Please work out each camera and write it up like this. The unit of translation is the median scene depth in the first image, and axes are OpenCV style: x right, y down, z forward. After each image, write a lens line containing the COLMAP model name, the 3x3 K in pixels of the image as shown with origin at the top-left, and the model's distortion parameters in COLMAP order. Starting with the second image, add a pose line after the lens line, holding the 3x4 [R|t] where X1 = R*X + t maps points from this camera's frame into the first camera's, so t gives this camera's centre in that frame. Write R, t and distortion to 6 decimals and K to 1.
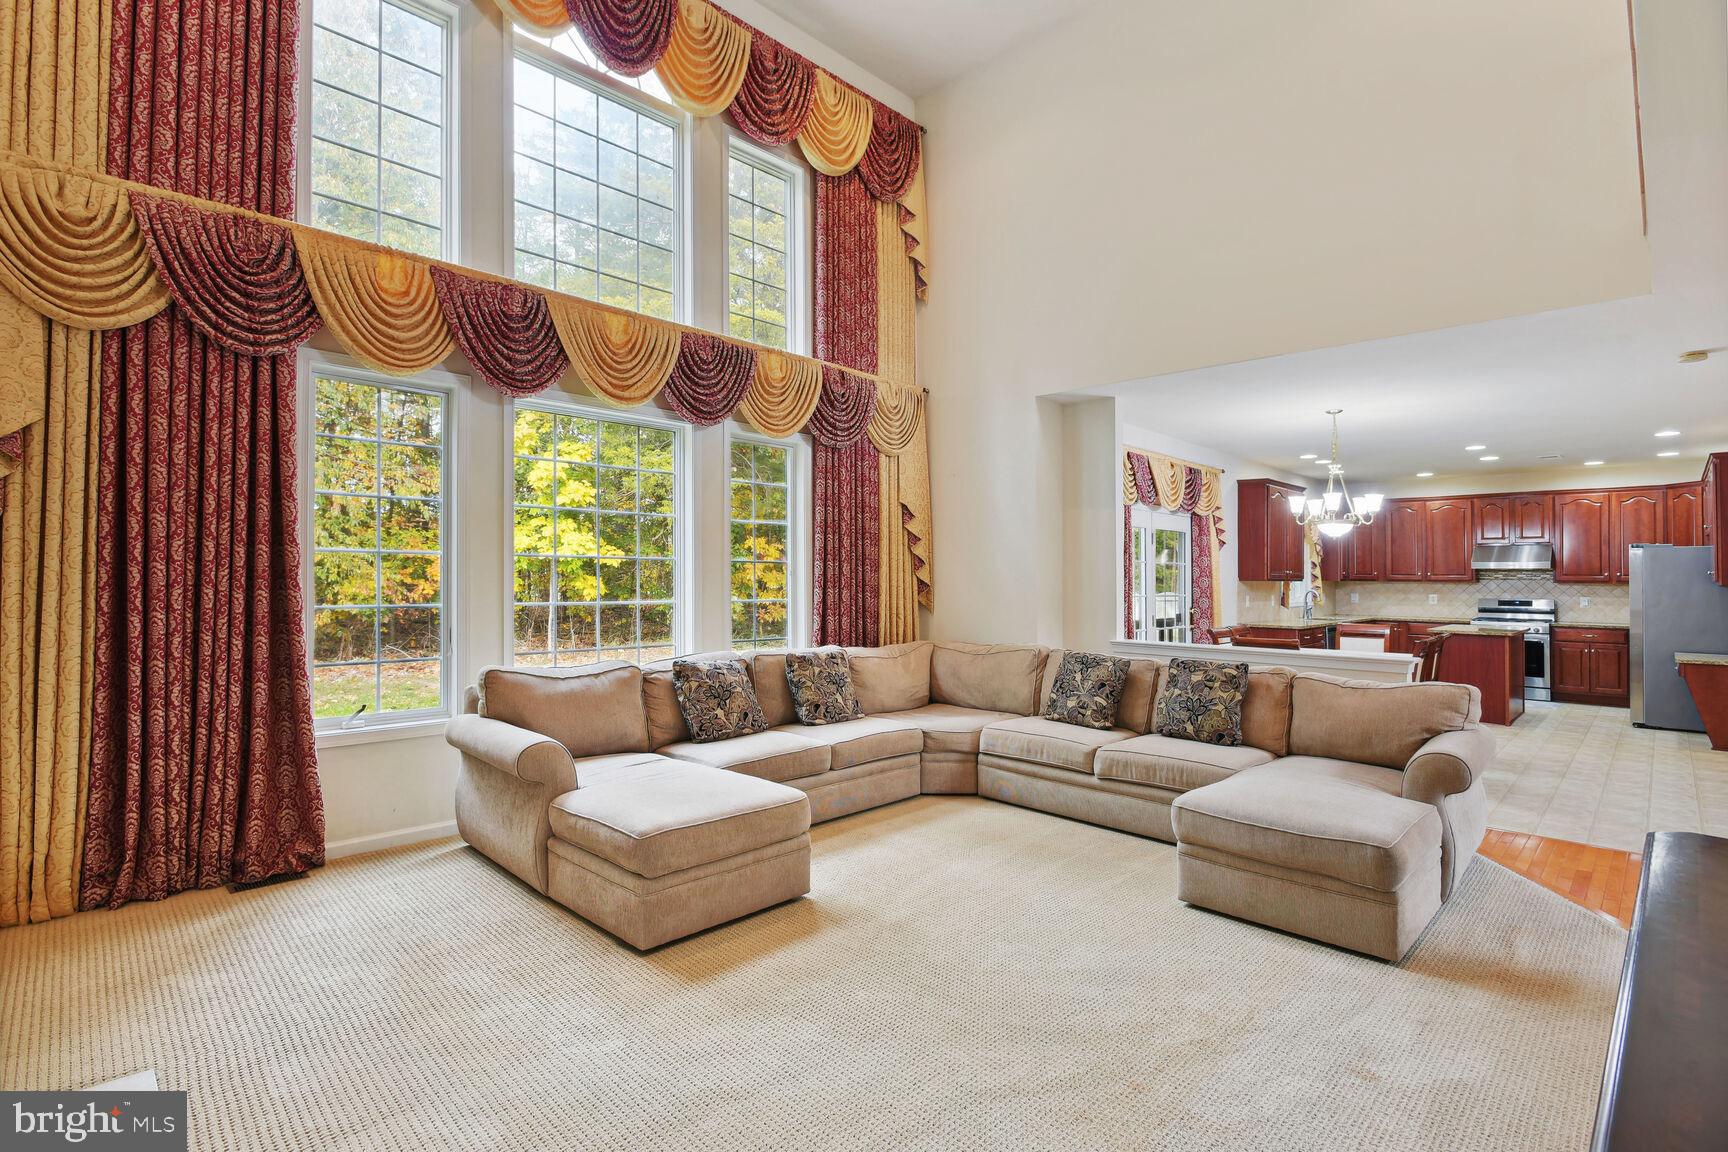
lens RADIAL K [[823.2, 0, 865.9], [0, 823.2, 563.8], [0, 0, 1]] dist [-0.002936, -0.000422]
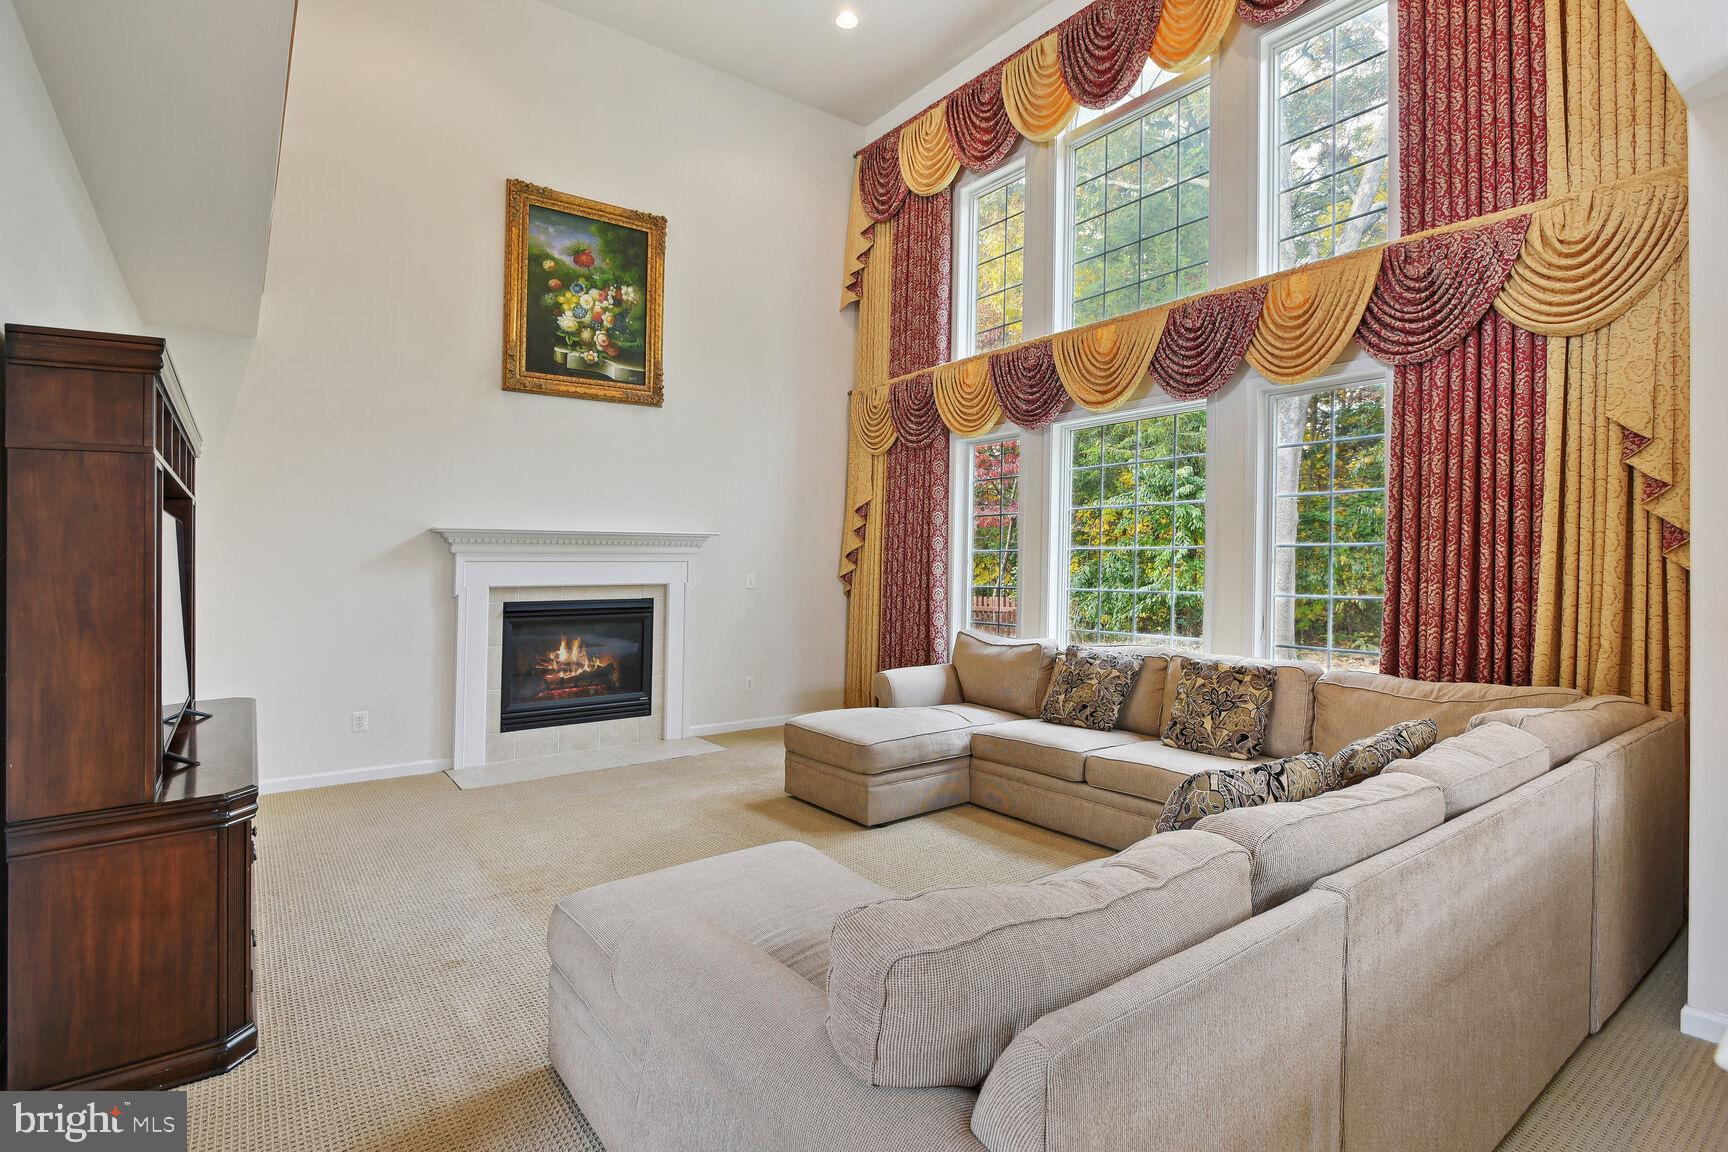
lens RADIAL K [[833.9, 0, 860.1], [0, 833.9, 527.7], [0, 0, 1]] dist [-0.000962, -0.000094]
pose [[-0.136426, -0.051497, -0.989311, 0.450127], [0.018113, 0.998351, -0.054466, 0.010222], [0.990485, -0.025350, -0.135268, 0.446838]]
